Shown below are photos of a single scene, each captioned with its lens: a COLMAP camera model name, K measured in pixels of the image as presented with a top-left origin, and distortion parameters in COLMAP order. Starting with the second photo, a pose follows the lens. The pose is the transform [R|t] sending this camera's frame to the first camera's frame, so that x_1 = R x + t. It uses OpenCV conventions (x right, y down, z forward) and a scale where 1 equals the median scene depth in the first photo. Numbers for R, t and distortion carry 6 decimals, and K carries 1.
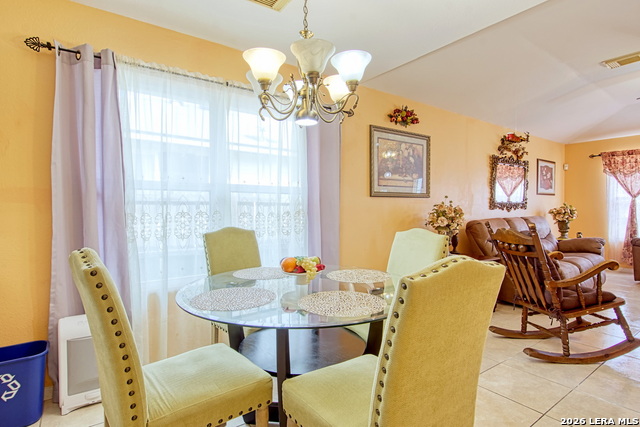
lens RADIAL K [[341.4, 0, 319.9], [0, 341.4, 214.2], [0, 0, 1]] dist [0.023795, -0.014164]
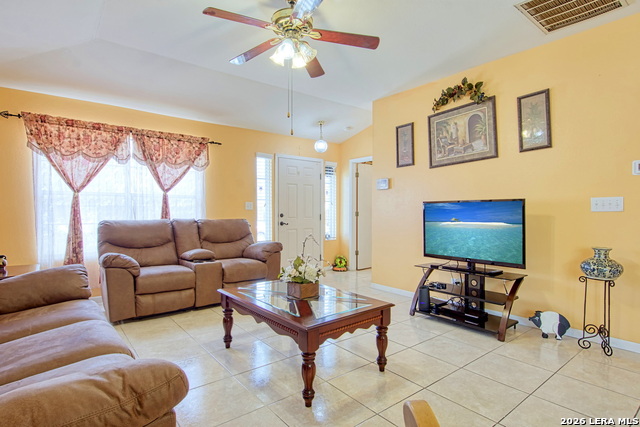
lens RADIAL K [[341.4, 0, 316.0], [0, 341.4, 216.0], [0, 0, 1]] dist [0.023795, -0.014164]
pose [[-0.025520, -0.014718, 0.999566, 0.249614], [0.011101, 0.999826, 0.015006, -0.007914], [-0.999613, 0.011479, -0.025352, 0.584861]]
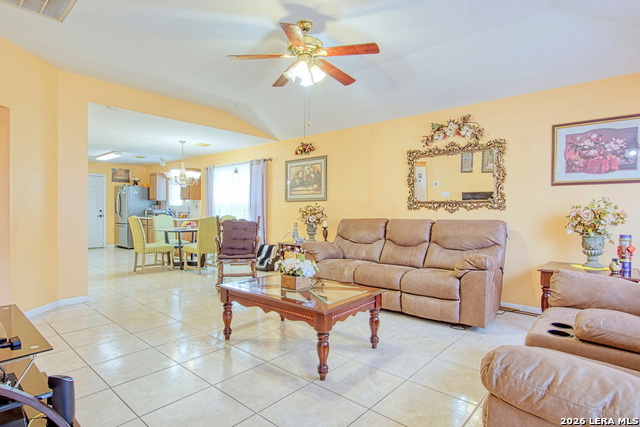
lens RADIAL K [[341.4, 0, 319.3], [0, 341.4, 211.9], [0, 0, 1]] dist [0.023795, -0.014164]
pose [[0.202336, 0.011452, -0.979249, 1.200588], [-0.015162, 0.999848, 0.008560, -0.010640], [0.979199, 0.013116, 0.202479, 0.513944]]
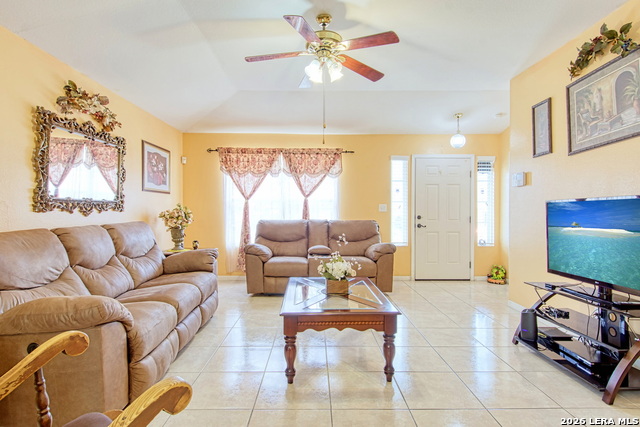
lens RADIAL K [[341.4, 0, 317.0], [0, 341.4, 214.3], [0, 0, 1]] dist [0.023795, -0.014164]
pose [[0.596512, -0.002782, 0.802600, 0.297584], [0.008703, 0.999958, -0.003002, -0.004167], [-0.802557, 0.008776, 0.596511, 0.312619]]
